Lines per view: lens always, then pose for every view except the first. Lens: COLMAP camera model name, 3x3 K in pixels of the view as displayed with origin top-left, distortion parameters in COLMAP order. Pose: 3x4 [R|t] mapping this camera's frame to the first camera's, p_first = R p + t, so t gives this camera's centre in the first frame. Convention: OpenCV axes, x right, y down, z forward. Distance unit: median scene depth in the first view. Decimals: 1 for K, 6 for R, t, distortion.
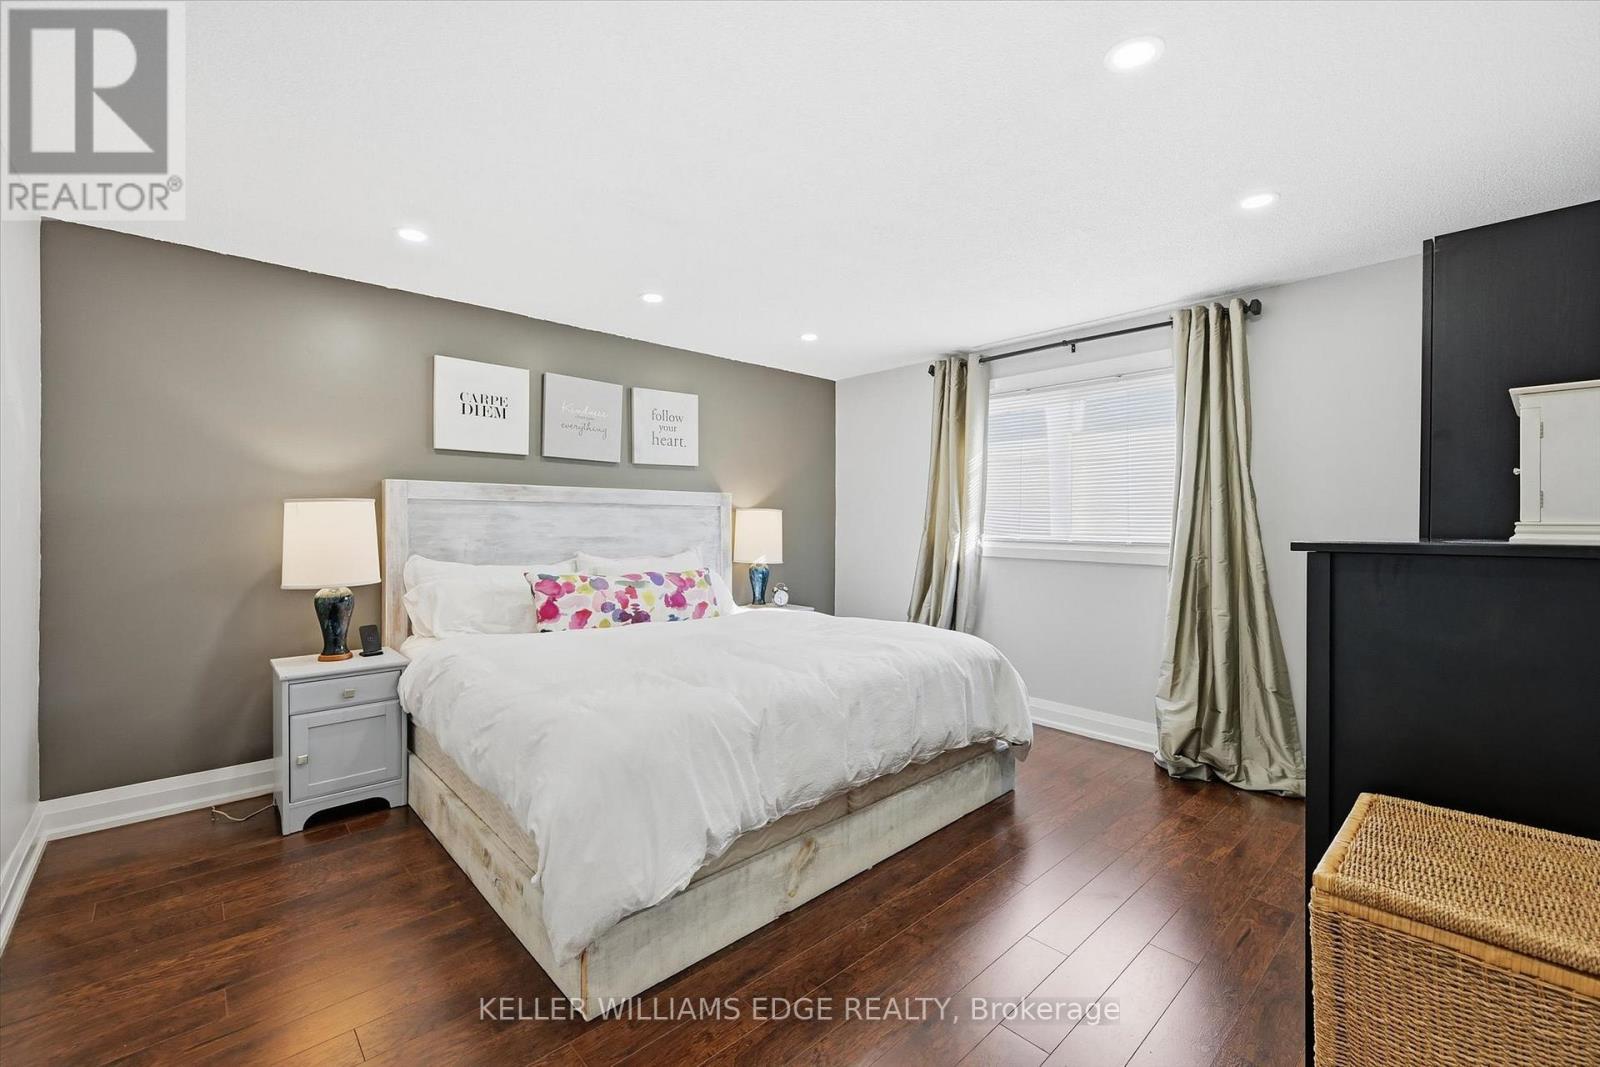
lens RADIAL K [[636.7, 0, 801.0], [0, 636.7, 526.3], [0, 0, 1]] dist [-0.000960, -0.000060]
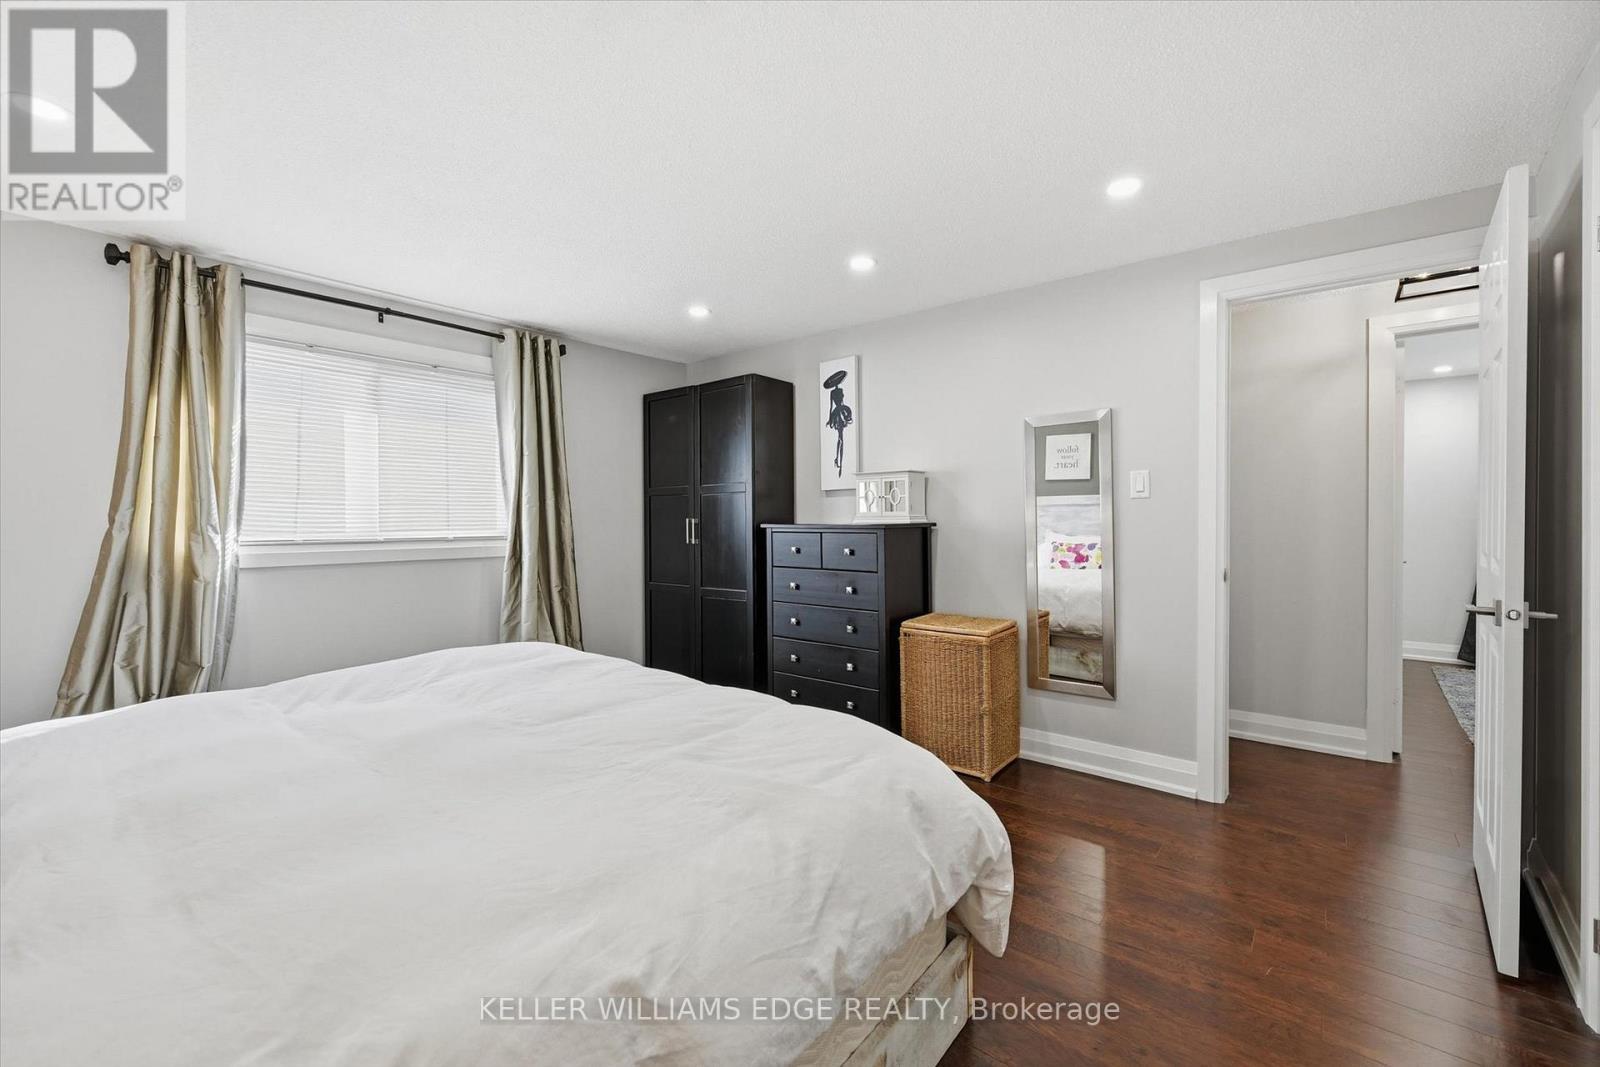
lens RADIAL K [[636.7, 0, 796.9], [0, 636.7, 521.6], [0, 0, 1]] dist [-0.000960, -0.000060]
pose [[-0.096350, -0.015104, 0.995233, -0.474492], [0.008270, 0.999838, 0.015975, -0.009999], [-0.995313, 0.009770, -0.096209, 0.497064]]
